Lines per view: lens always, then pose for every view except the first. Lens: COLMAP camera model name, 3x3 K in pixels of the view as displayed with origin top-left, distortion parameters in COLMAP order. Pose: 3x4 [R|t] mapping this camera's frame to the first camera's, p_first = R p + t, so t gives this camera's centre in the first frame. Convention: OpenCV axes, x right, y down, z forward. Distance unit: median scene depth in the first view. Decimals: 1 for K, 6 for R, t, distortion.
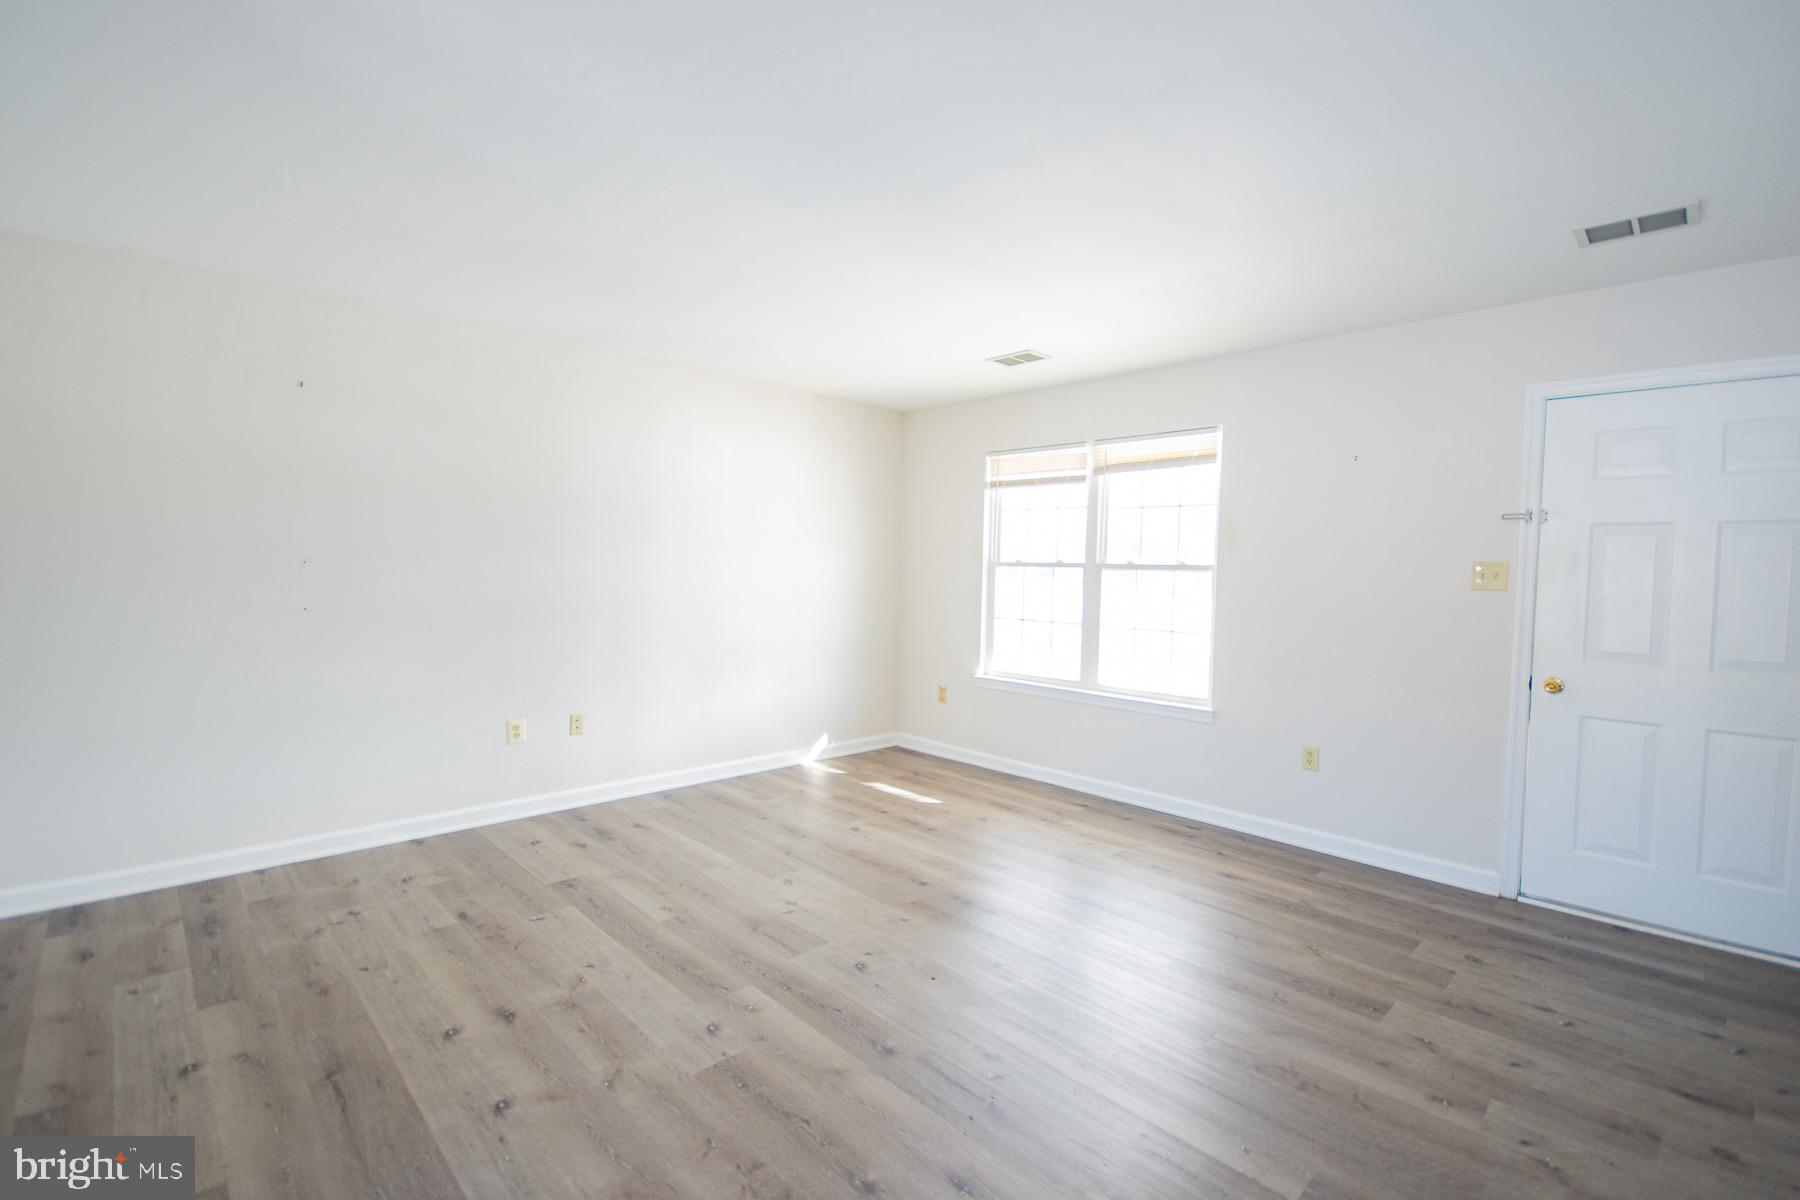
lens RADIAL K [[794.1, 0, 894.0], [0, 794.1, 601.3], [0, 0, 1]] dist [-0.002507, -0.000918]
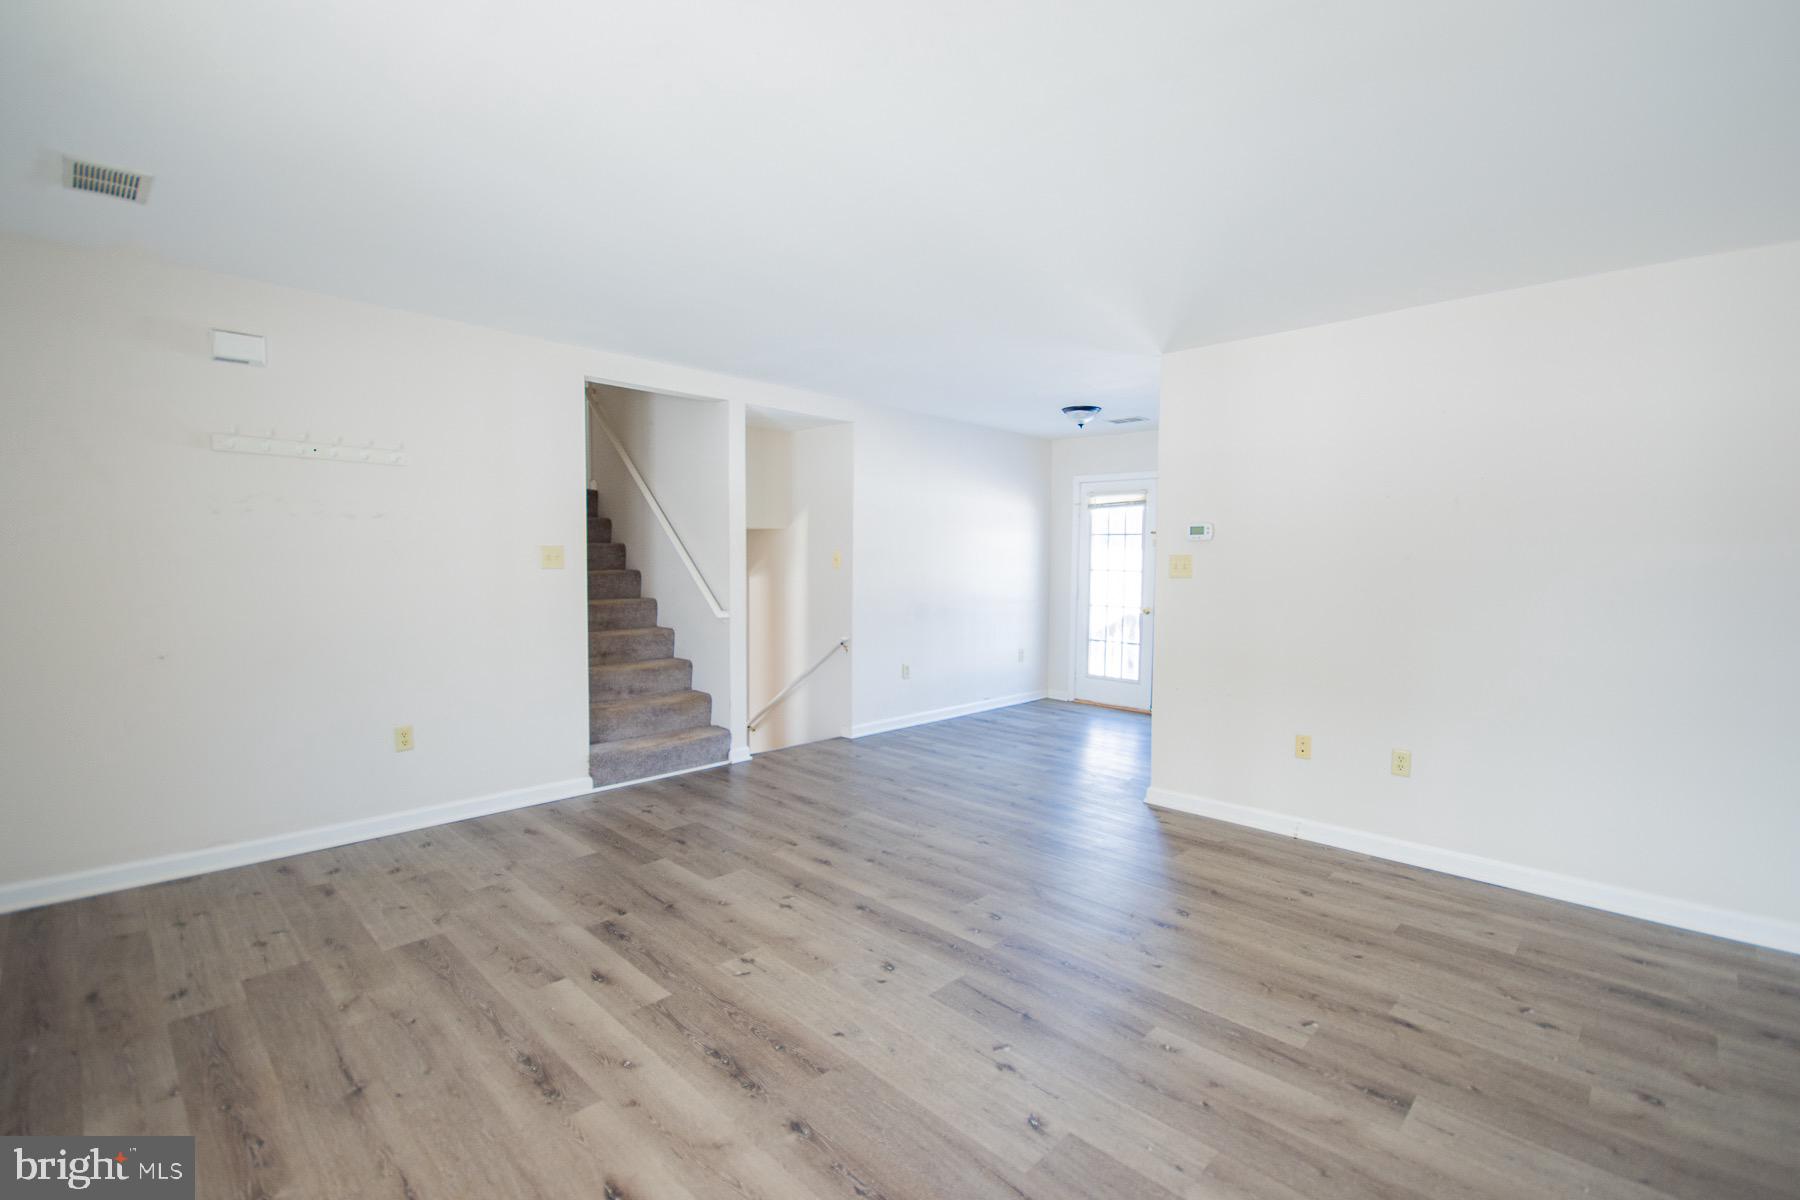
lens RADIAL K [[794.1, 0, 894.0], [0, 794.1, 601.3], [0, 0, 1]] dist [-0.002507, -0.000918]
pose [[-0.999027, -0.029568, -0.032734, -0.002969], [-0.032613, 0.994771, 0.096781, -0.086118], [0.029701, 0.097754, -0.994767, 1.936348]]
